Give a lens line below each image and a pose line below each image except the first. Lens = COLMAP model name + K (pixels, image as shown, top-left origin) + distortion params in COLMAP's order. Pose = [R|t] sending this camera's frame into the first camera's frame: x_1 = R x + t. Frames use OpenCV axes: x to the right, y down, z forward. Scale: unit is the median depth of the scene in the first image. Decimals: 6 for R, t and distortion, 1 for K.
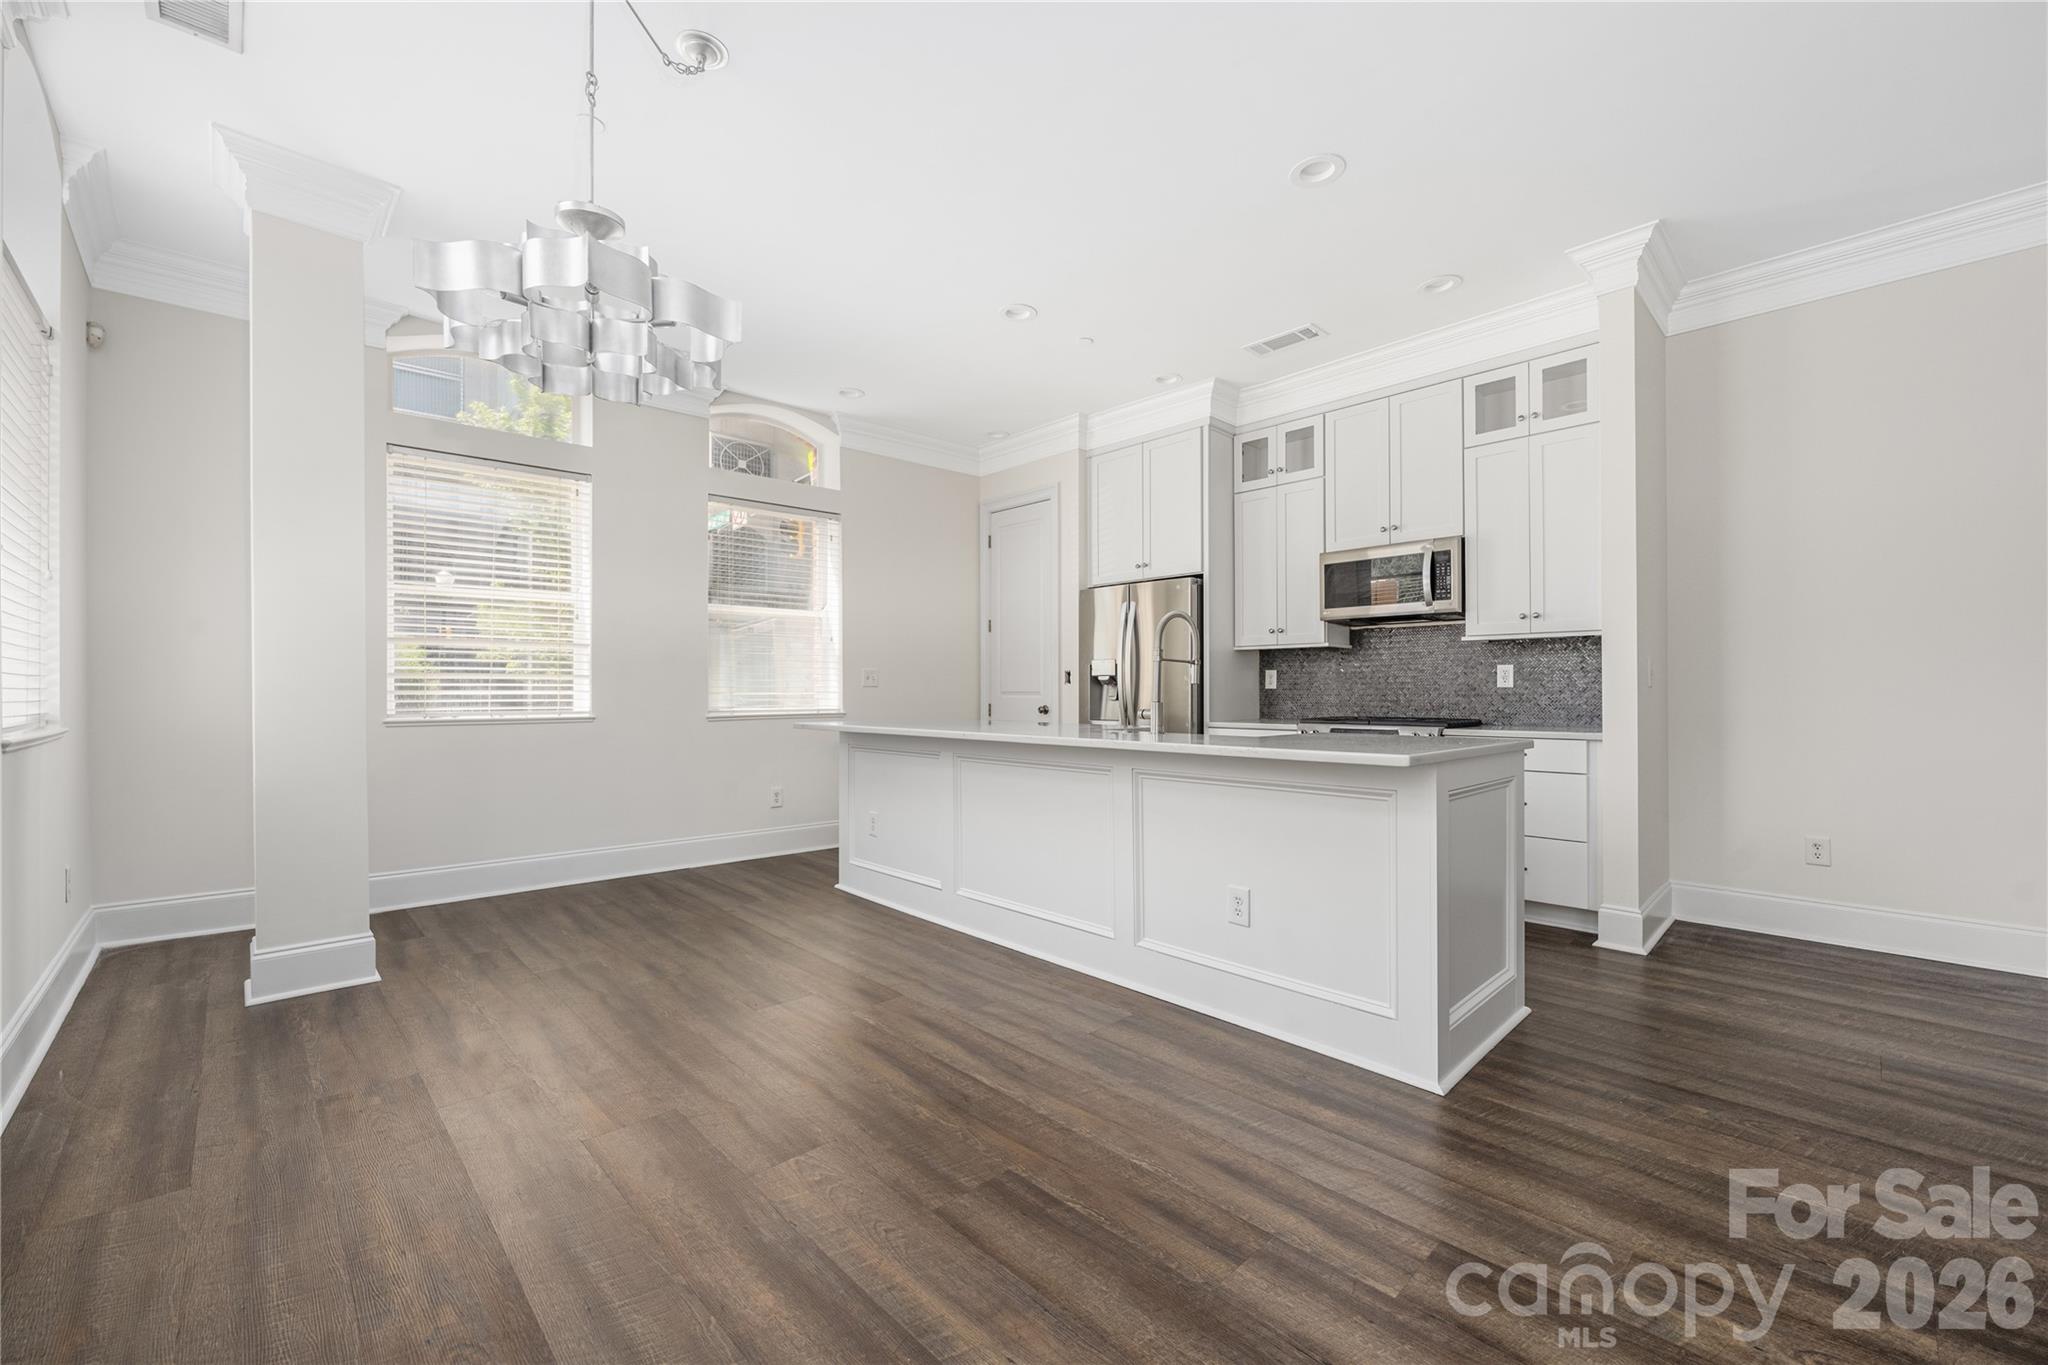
lens RADIAL K [[827.1, 0, 1016.5], [0, 827.1, 679.6], [0, 0, 1]] dist [-0.005914, -0.000792]
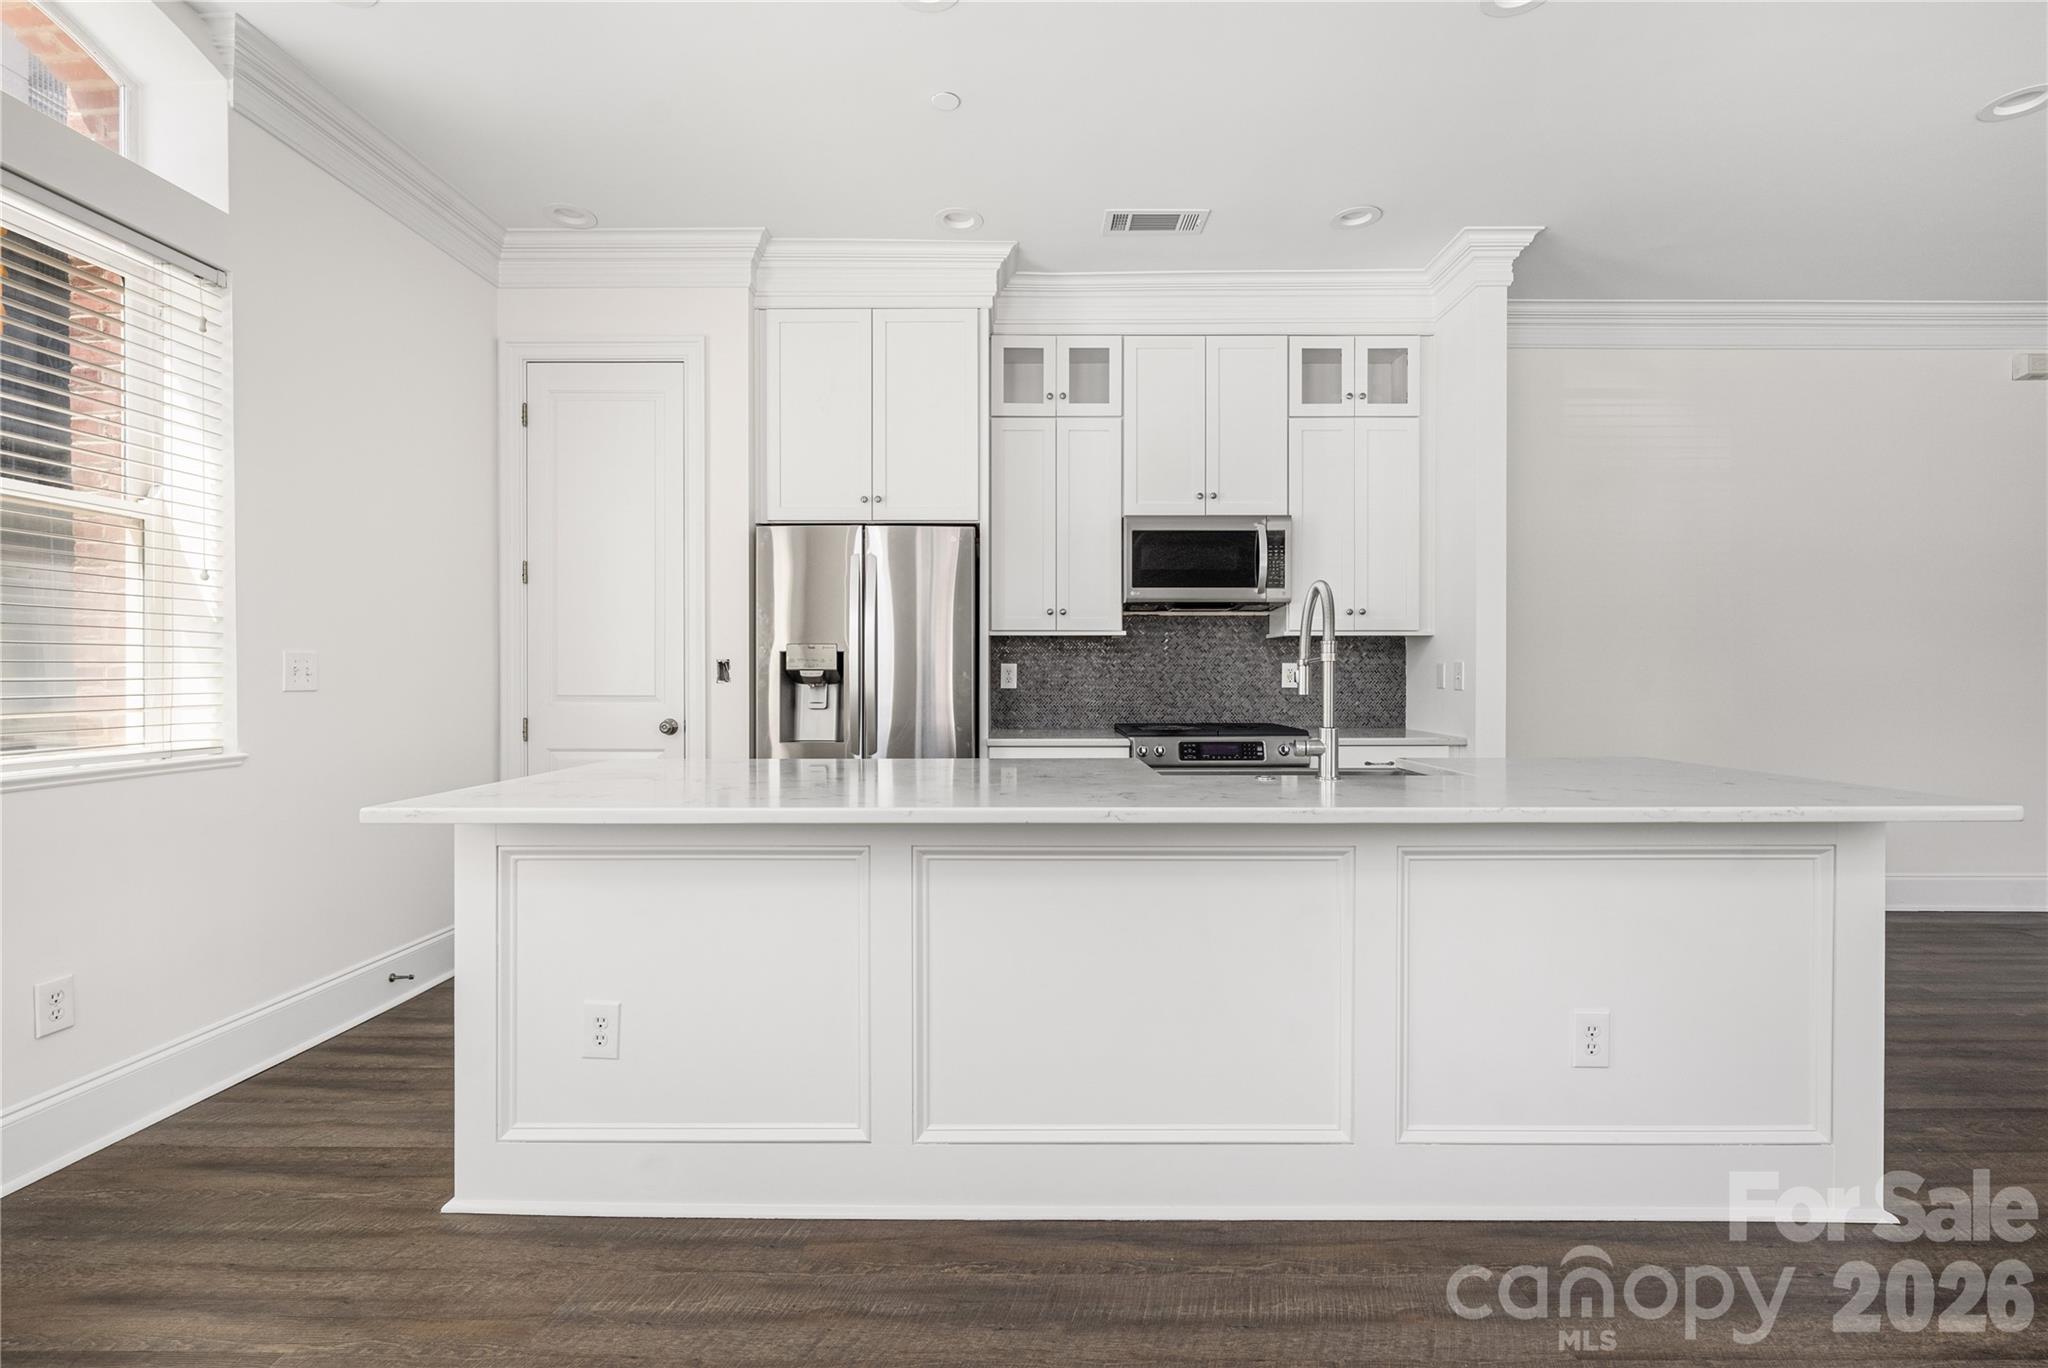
lens RADIAL K [[941.0, 0, 1014.8], [0, 941.0, 668.7], [0, 0, 1]] dist [-0.002299, -0.000434]
pose [[0.686229, 0.002846, 0.727380, -0.372386], [-0.011531, 0.999909, 0.006966, -0.015379], [-0.727294, -0.013168, 0.686200, 0.507494]]
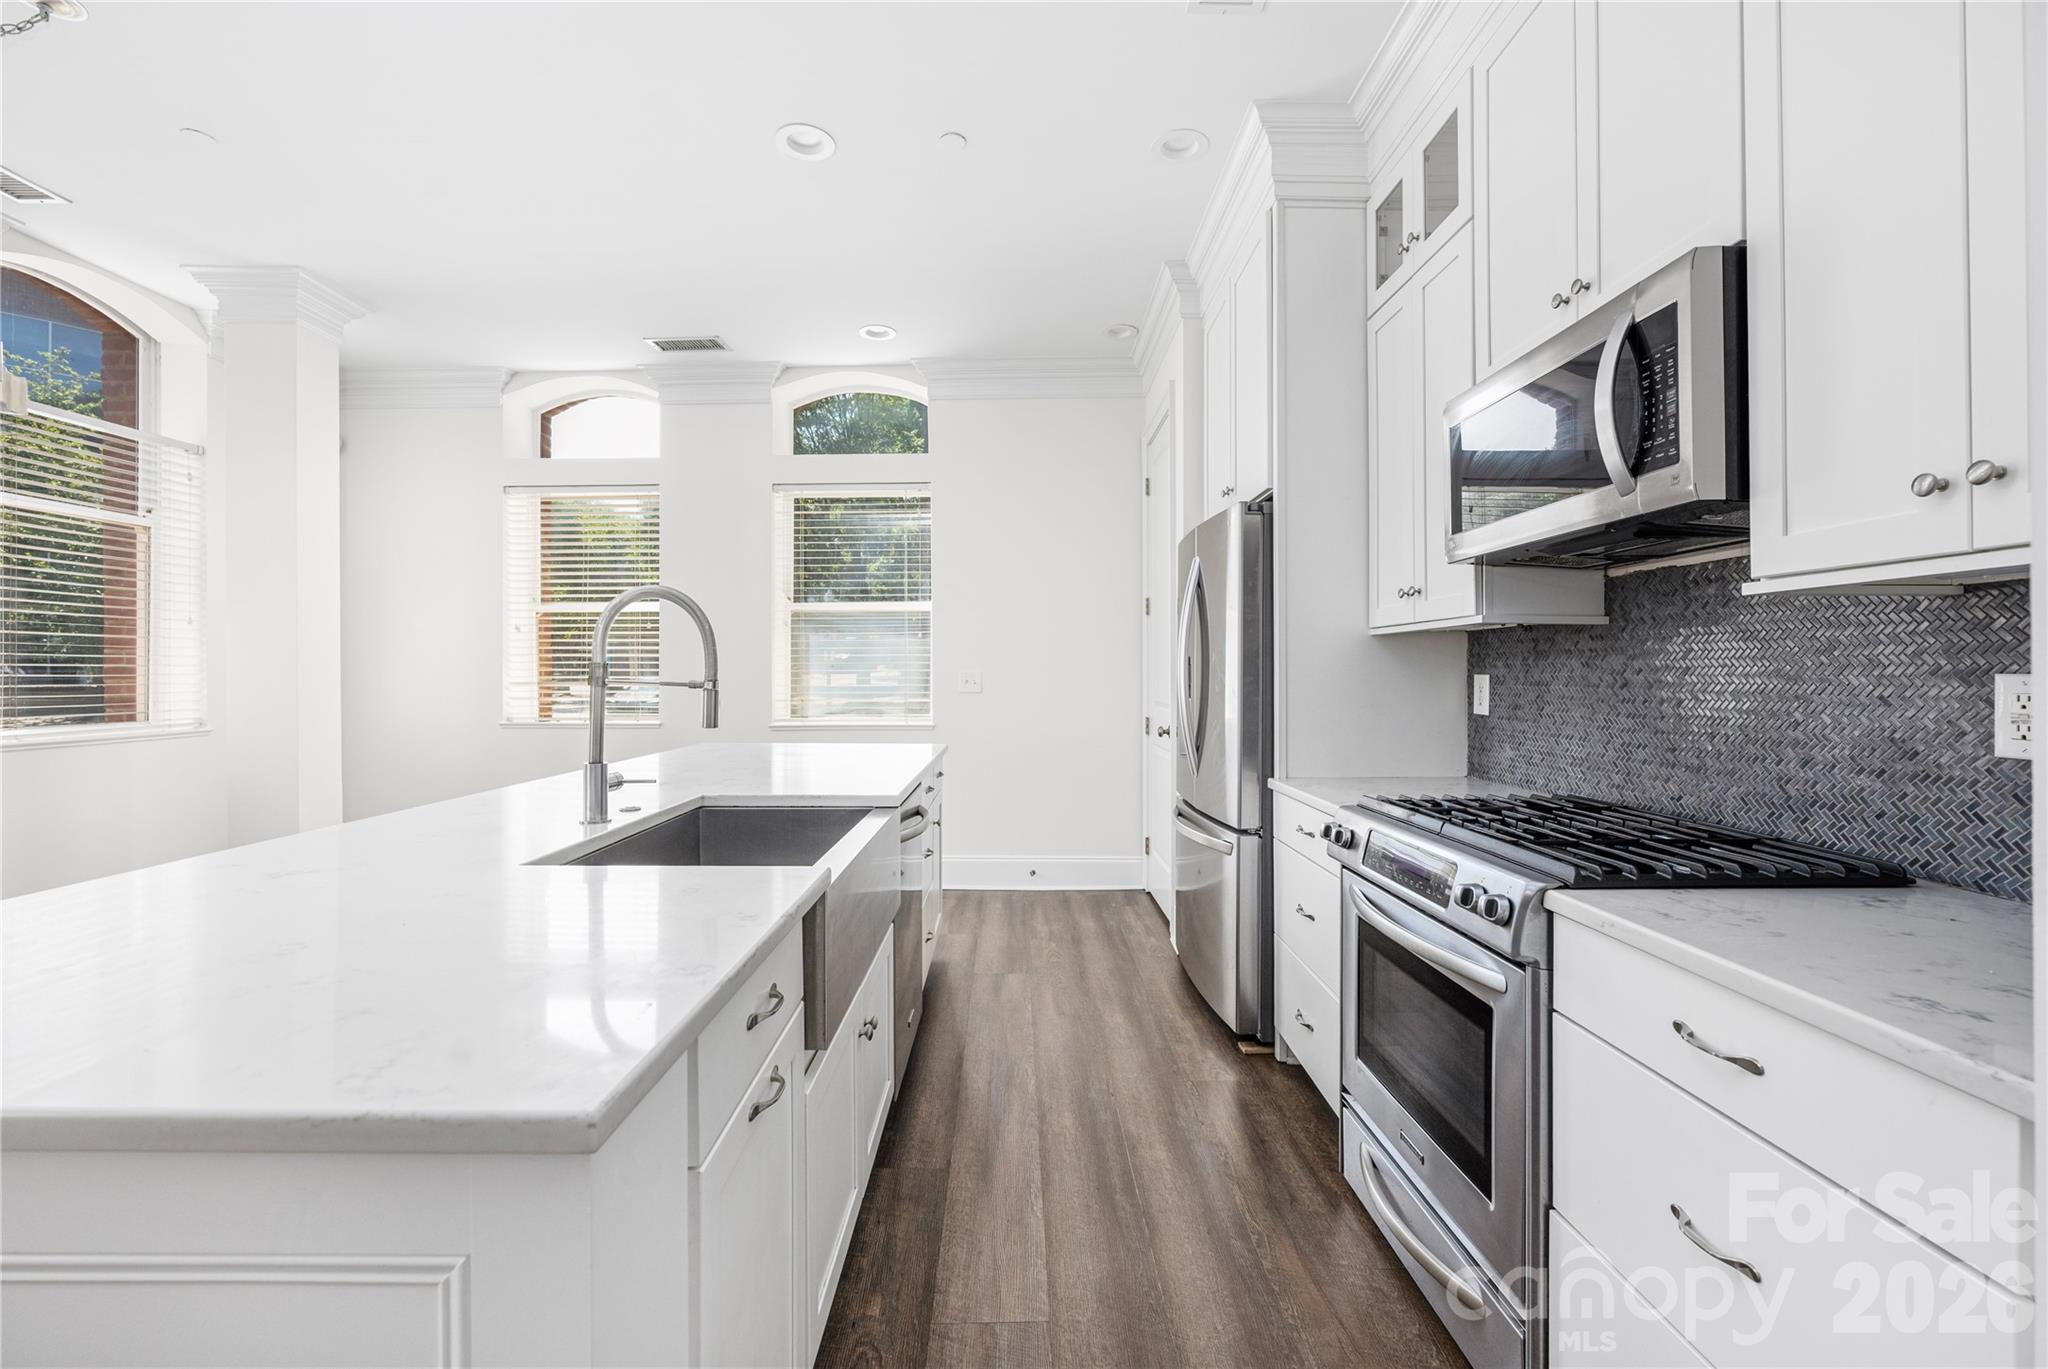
lens RADIAL K [[827.1, 0, 1018.9], [0, 827.1, 677.5], [0, 0, 1]] dist [-0.005914, -0.000792]
pose [[0.733349, 0.003355, -0.679844, 0.531811], [0.009155, 0.999848, 0.014809, -0.023993], [0.679791, -0.017084, 0.733207, 0.586473]]
